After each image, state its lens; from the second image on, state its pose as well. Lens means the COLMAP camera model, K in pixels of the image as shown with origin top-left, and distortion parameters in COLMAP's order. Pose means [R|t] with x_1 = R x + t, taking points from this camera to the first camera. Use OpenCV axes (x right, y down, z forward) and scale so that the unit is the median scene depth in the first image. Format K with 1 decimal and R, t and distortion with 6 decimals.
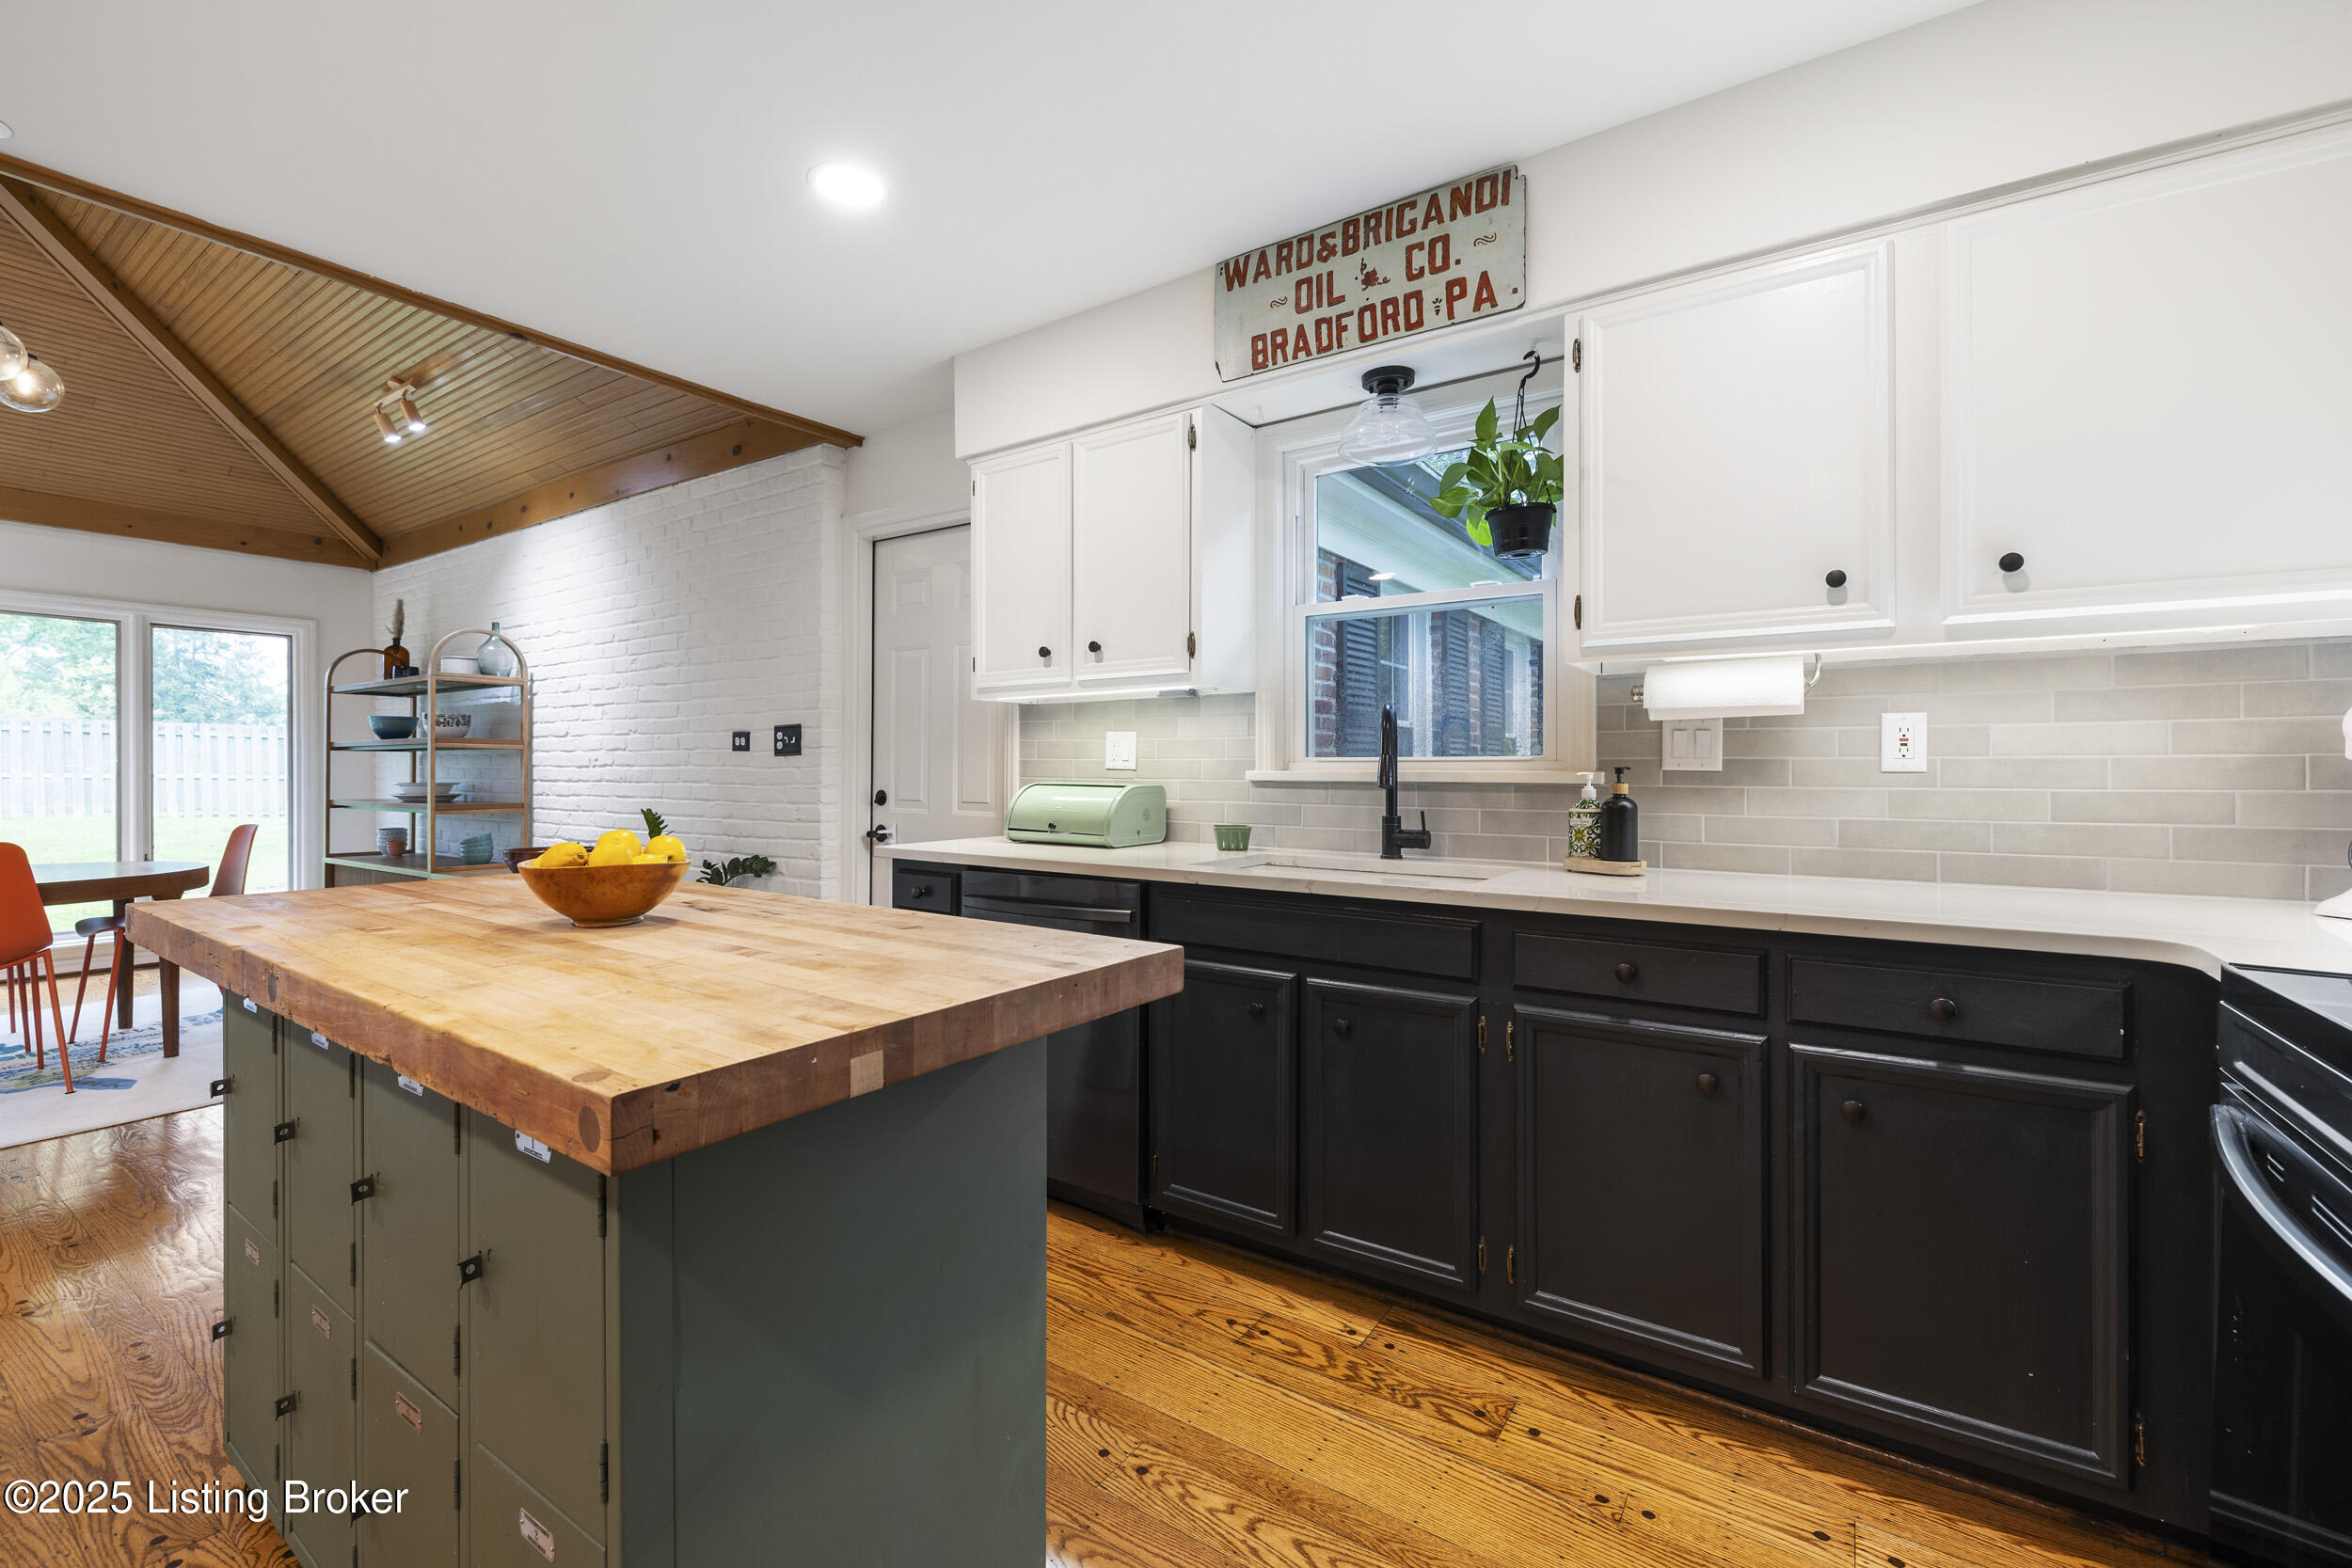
lens RADIAL K [[986.6, 0, 1178.2], [0, 986.6, 772.9], [0, 0, 1]] dist [-0.000244, 0.000045]
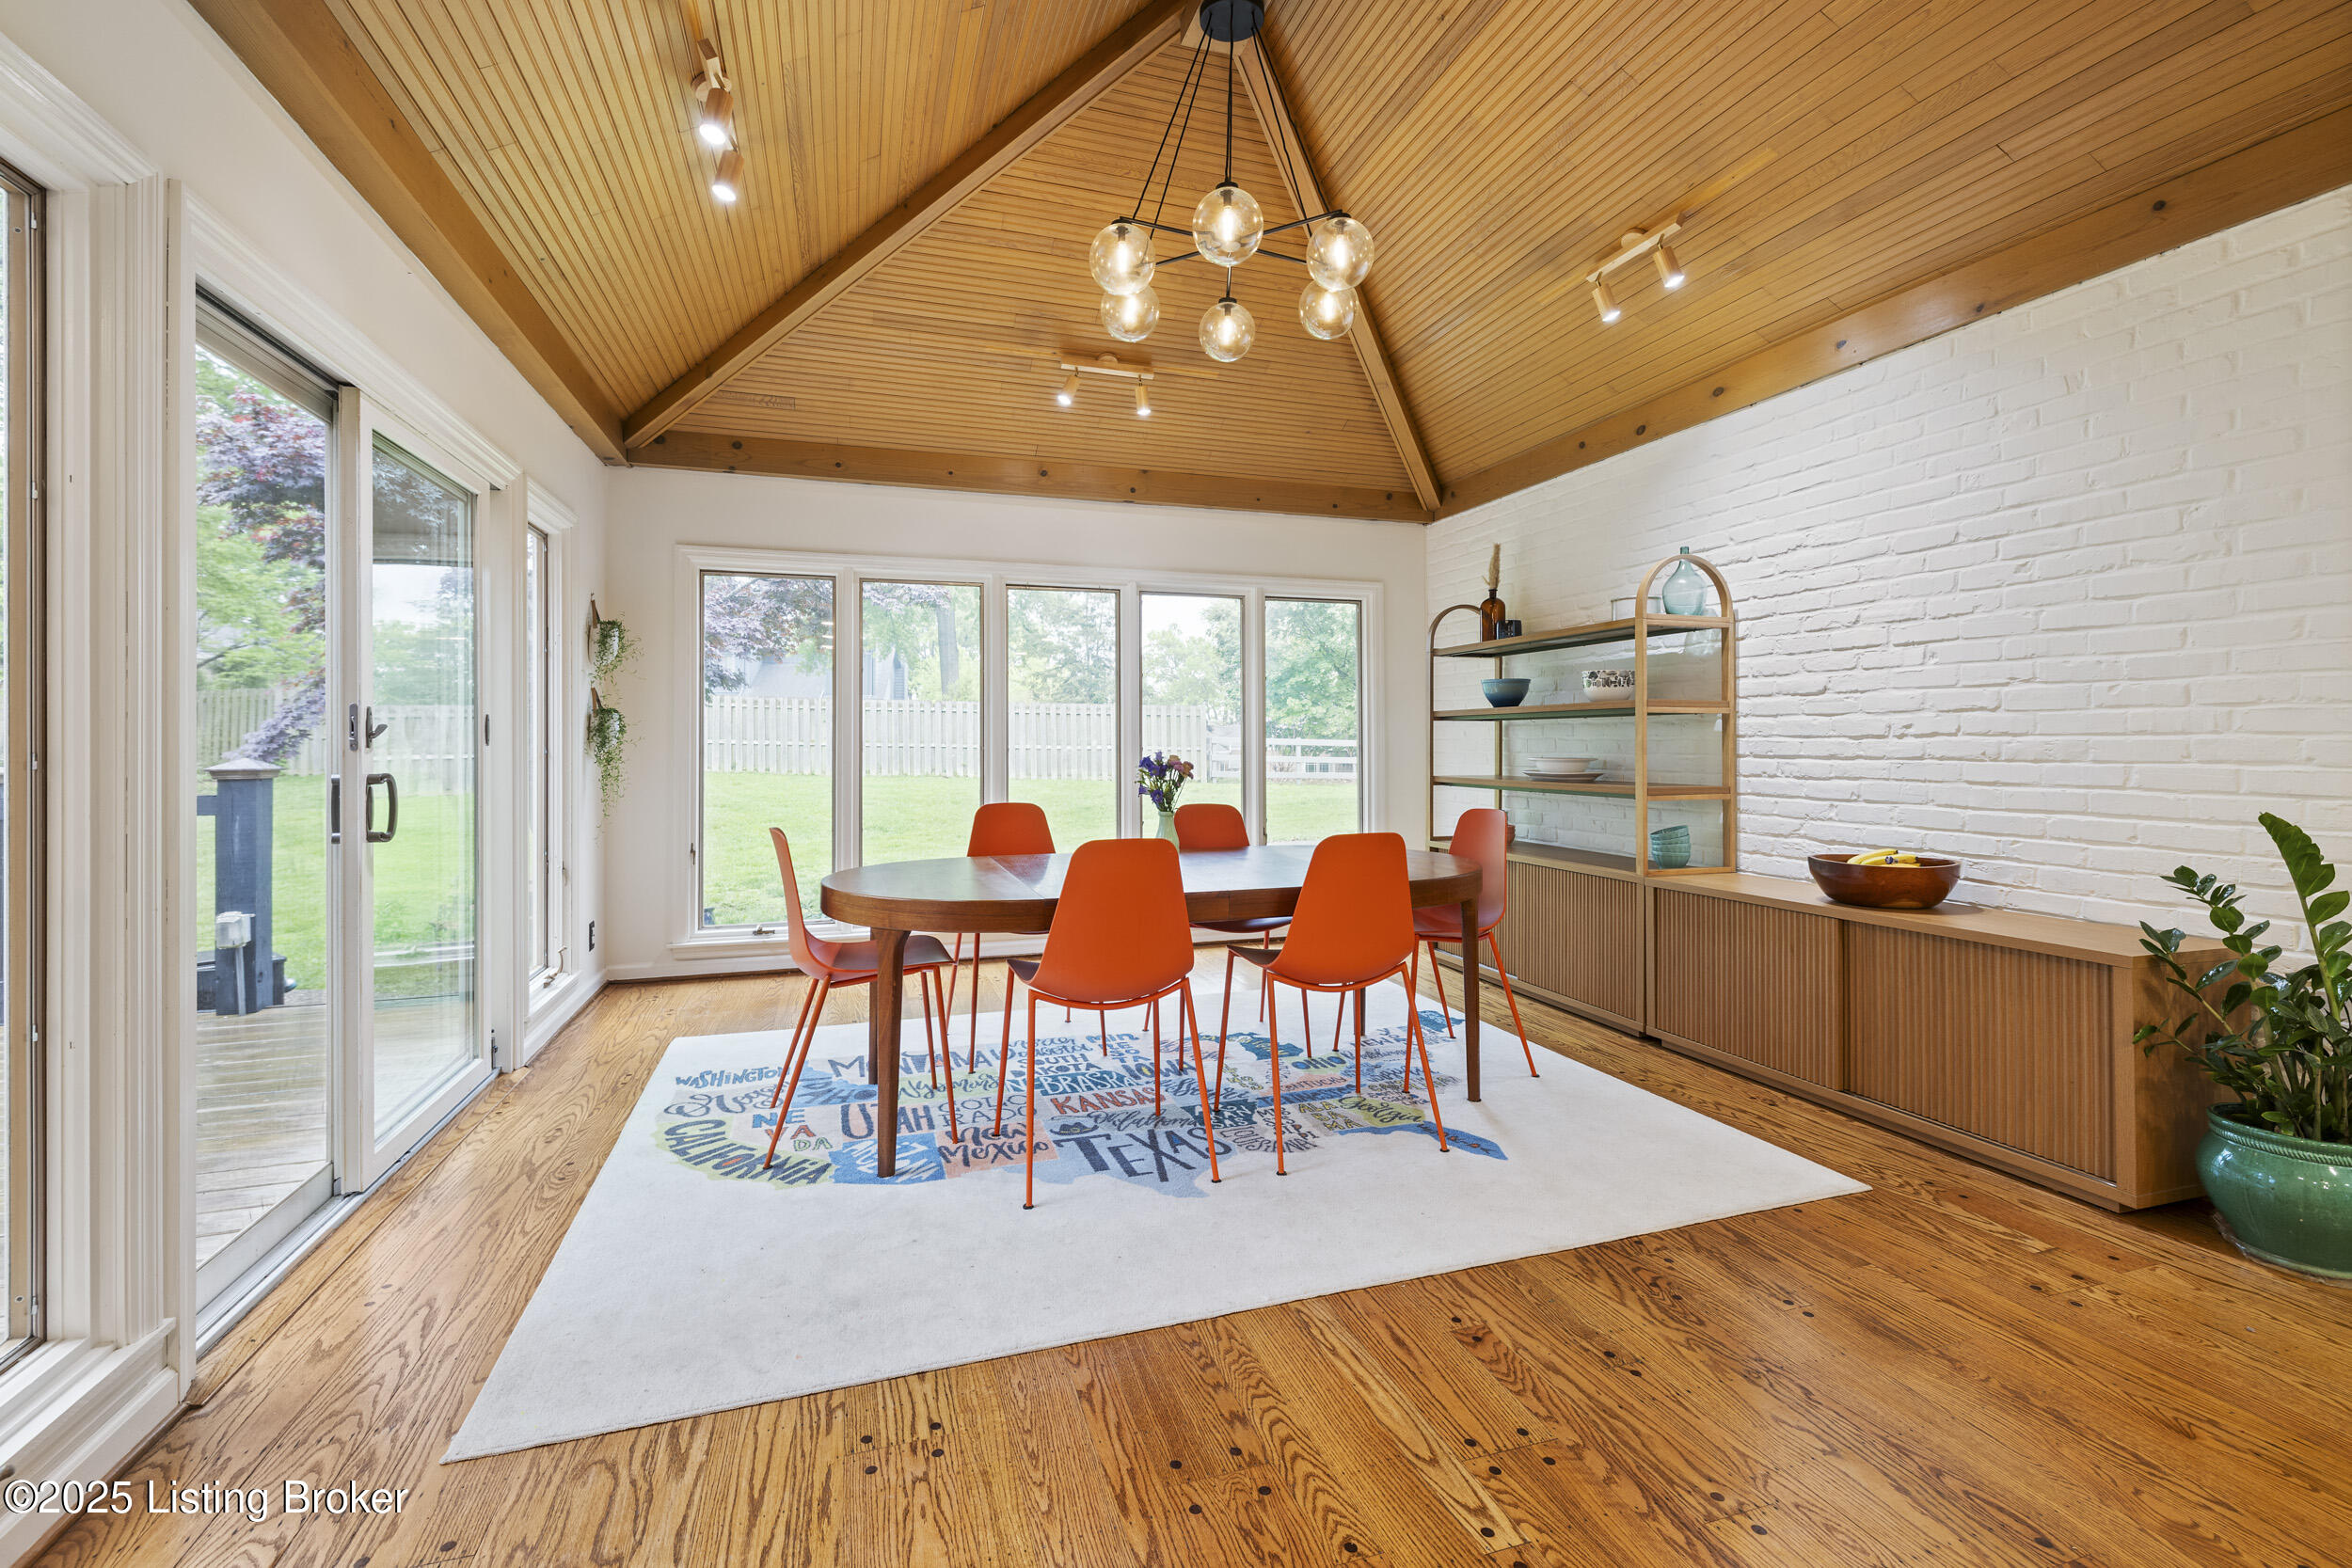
lens RADIAL K [[1035.7, 0, 1184.8], [0, 1035.7, 725.9], [0, 0, 1]] dist [0.002623, 0.000415]
pose [[0.787444, -0.013311, -0.616243, -1.081714], [0.003493, 0.999847, -0.017133, -0.006379], [0.616376, 0.011339, 0.787370, 0.295241]]
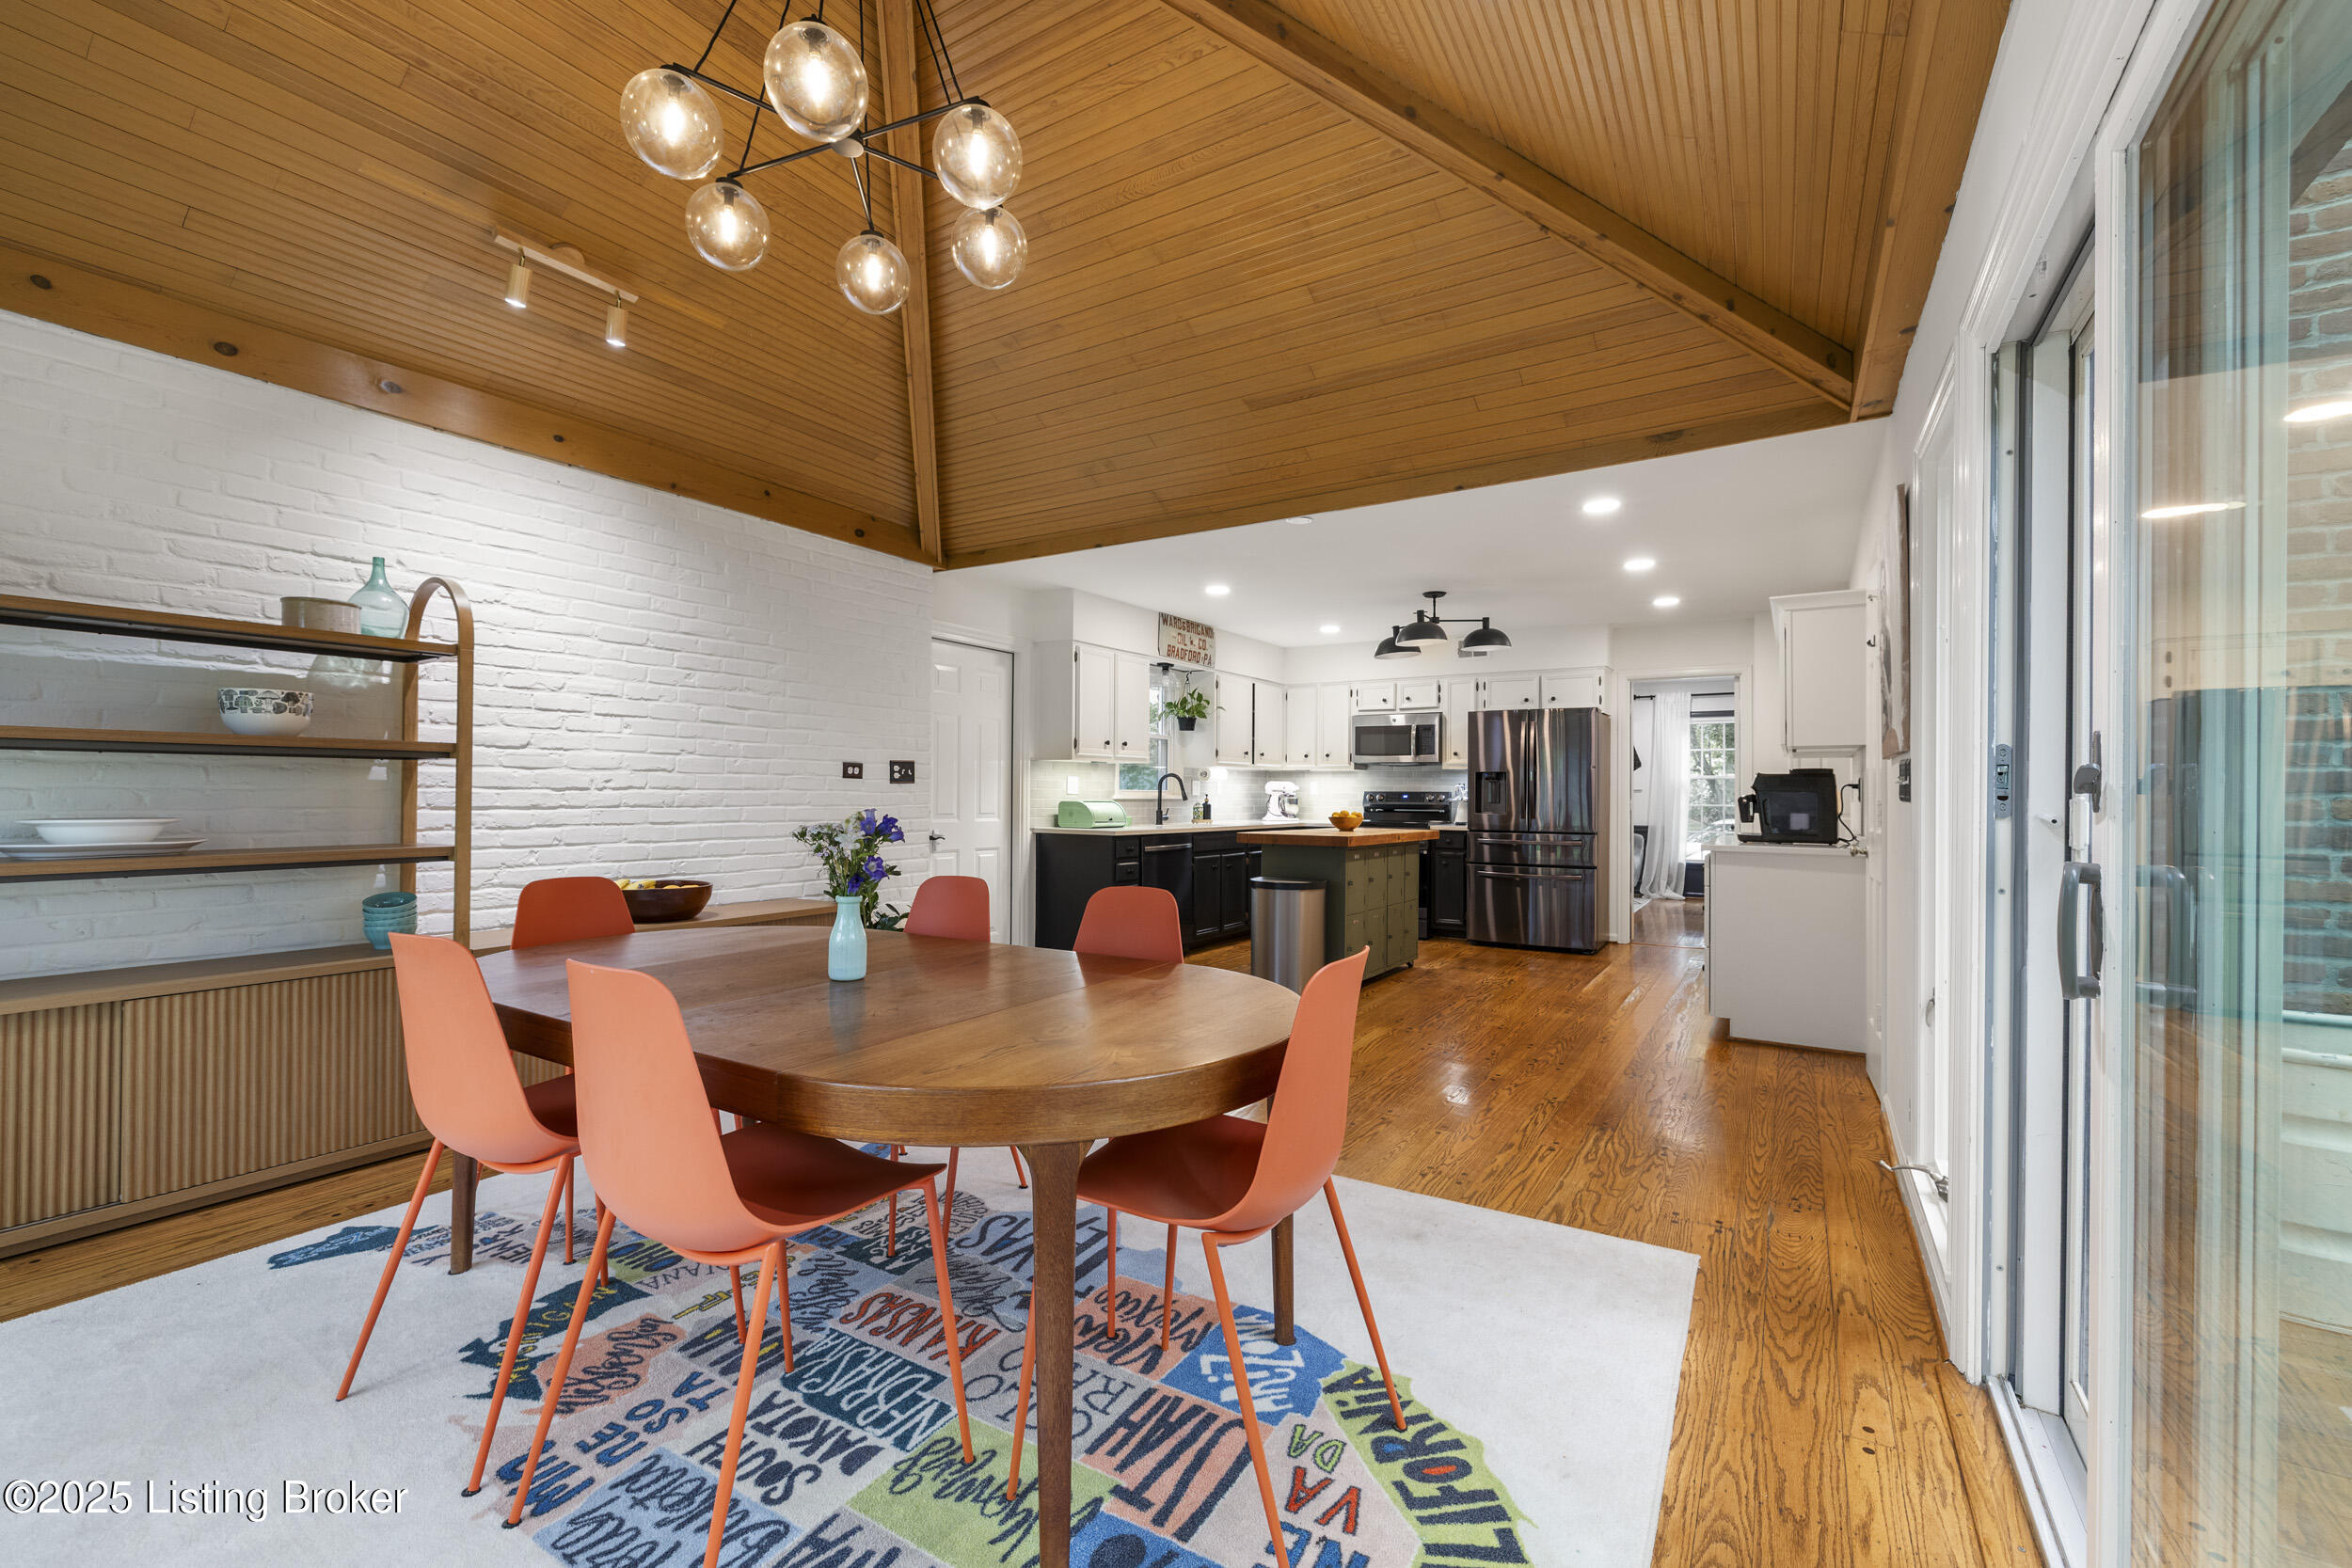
lens RADIAL K [[984.7, 0, 1182.3], [0, 984.7, 778.1], [0, 0, 1]] dist [0.000201, -0.000676]
pose [[-0.039683, 0.014140, 0.999112, -2.857778], [-0.004271, 0.999888, -0.014321, -0.011687], [-0.999203, -0.004835, -0.039619, 1.097412]]
